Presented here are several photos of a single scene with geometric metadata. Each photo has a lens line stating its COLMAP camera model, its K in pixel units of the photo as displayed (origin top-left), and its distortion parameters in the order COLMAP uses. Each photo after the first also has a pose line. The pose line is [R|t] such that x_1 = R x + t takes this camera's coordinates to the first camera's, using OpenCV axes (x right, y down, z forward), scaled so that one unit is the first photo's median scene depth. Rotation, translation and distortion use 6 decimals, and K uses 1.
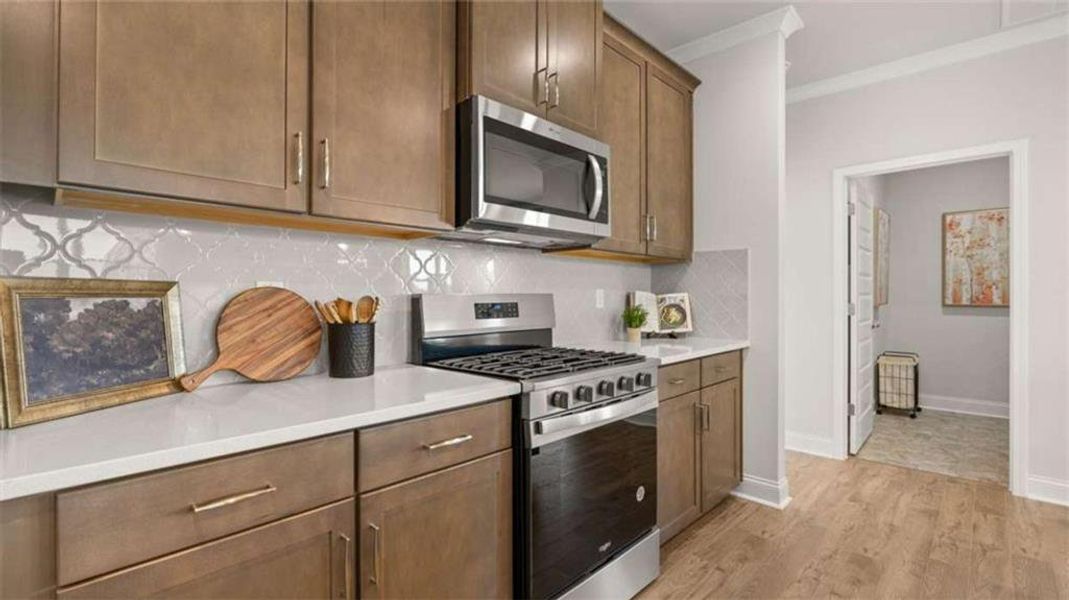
lens RADIAL K [[474.3, 0, 535.6], [0, 474.3, 296.6], [0, 0, 1]] dist [-0.008146, -0.000071]
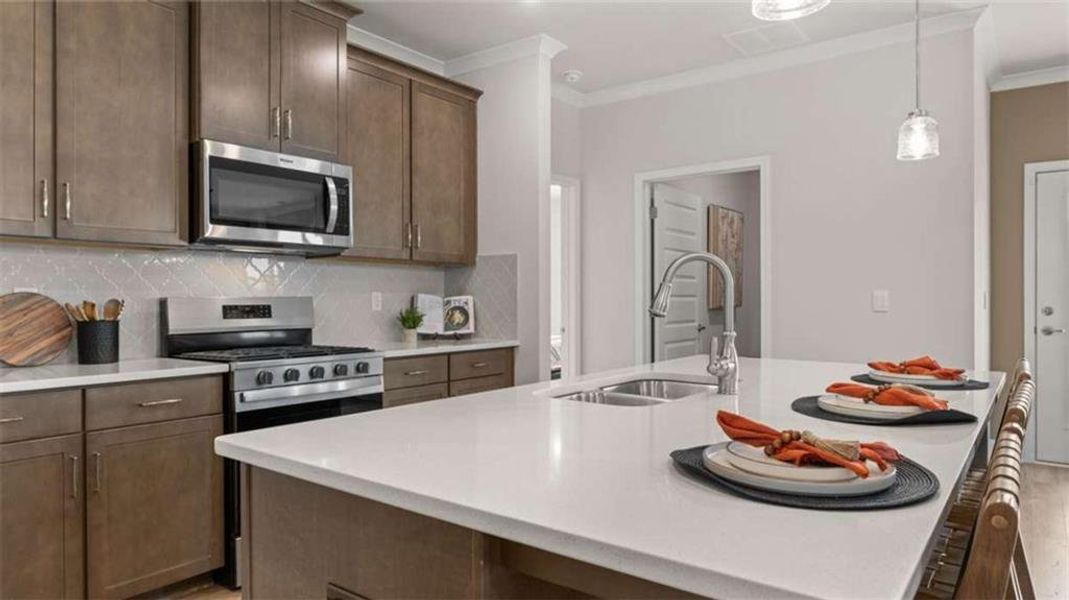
lens RADIAL K [[660.7, 0, 535.4], [0, 660.7, 302.4], [0, 0, 1]] dist [-0.005874, 0.000700]
pose [[0.993234, -0.003892, 0.116068, 0.345712], [0.003541, 0.999989, 0.003233, 0.003639], [-0.116080, -0.002800, 0.993236, -0.533006]]
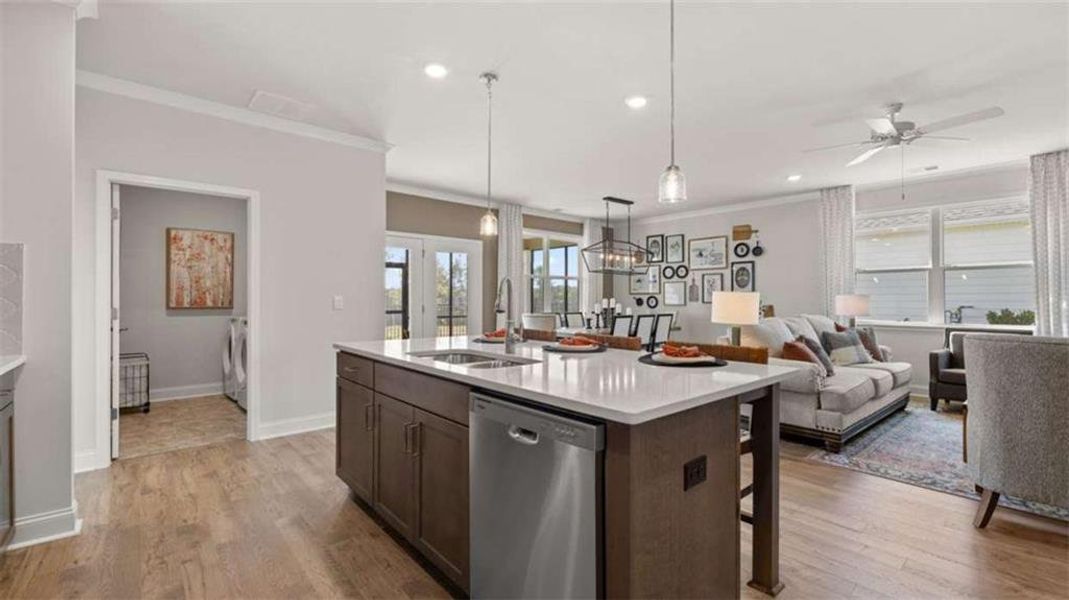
lens RADIAL K [[449.0, 0, 532.1], [0, 449.0, 298.3], [0, 0, 1]] dist [-0.000539, 0.000090]
pose [[0.085194, 0.001671, 0.996363, -0.281963], [0.001232, 0.999998, -0.001783, -0.004111], [-0.996364, 0.001380, 0.085192, 0.050906]]
